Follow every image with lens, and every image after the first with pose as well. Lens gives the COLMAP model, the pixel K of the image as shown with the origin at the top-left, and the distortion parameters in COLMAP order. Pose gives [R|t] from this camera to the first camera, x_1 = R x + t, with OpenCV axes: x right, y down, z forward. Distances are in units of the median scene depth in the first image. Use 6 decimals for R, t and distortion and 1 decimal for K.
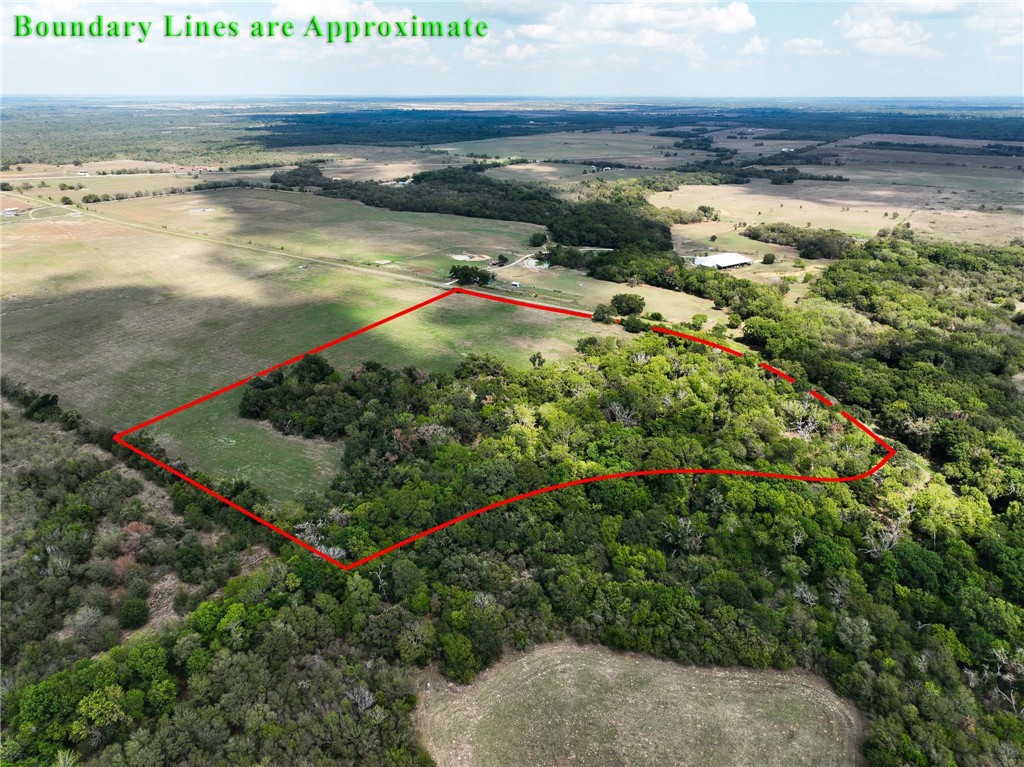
lens RADIAL K [[726.4, 0, 508.7], [0, 726.4, 388.0], [0, 0, 1]] dist [-0.005308, 0.024953]
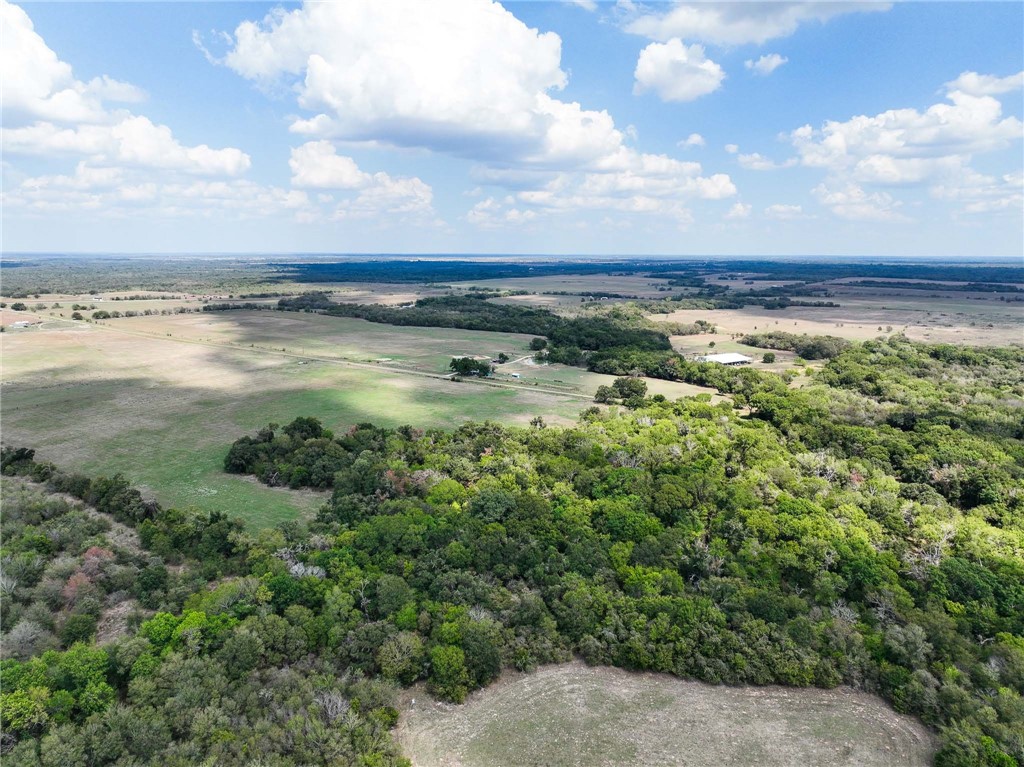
lens RADIAL K [[726.4, 0, 508.7], [0, 726.4, 388.0], [0, 0, 1]] dist [-0.005308, 0.024953]
pose [[0.999992, 0.003927, -0.000304, 0.000287], [-0.003907, 0.978964, -0.203996, 0.132525], [-0.000504, 0.203995, 0.978972, 0.054806]]
